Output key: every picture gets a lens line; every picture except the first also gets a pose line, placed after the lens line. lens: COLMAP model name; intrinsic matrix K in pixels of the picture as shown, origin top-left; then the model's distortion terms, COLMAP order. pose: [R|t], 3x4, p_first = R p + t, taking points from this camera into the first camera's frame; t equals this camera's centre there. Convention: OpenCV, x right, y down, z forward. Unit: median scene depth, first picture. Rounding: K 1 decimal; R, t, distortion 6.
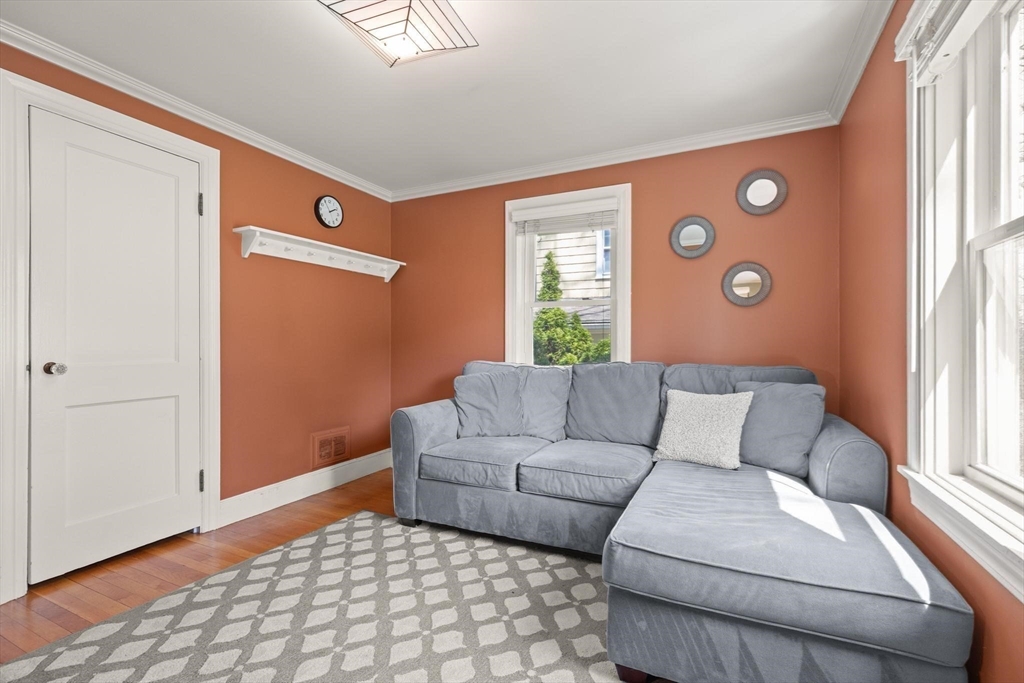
lens RADIAL K [[480.3, 0, 514.1], [0, 480.3, 342.8], [0, 0, 1]] dist [0.005820, -0.001145]
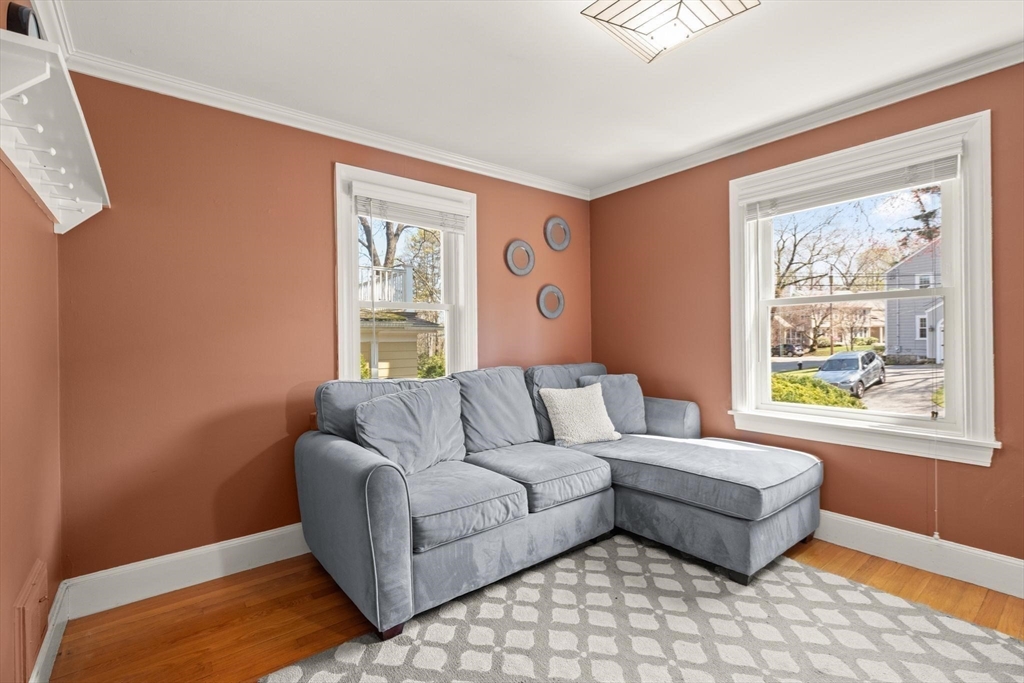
lens RADIAL K [[480.3, 0, 517.3], [0, 480.3, 337.2], [0, 0, 1]] dist [0.005820, -0.001145]
pose [[0.405348, -0.010115, 0.914107, -0.868920], [0.009267, 0.999933, 0.006956, -0.040838], [-0.914116, 0.005651, 0.405414, 0.656835]]
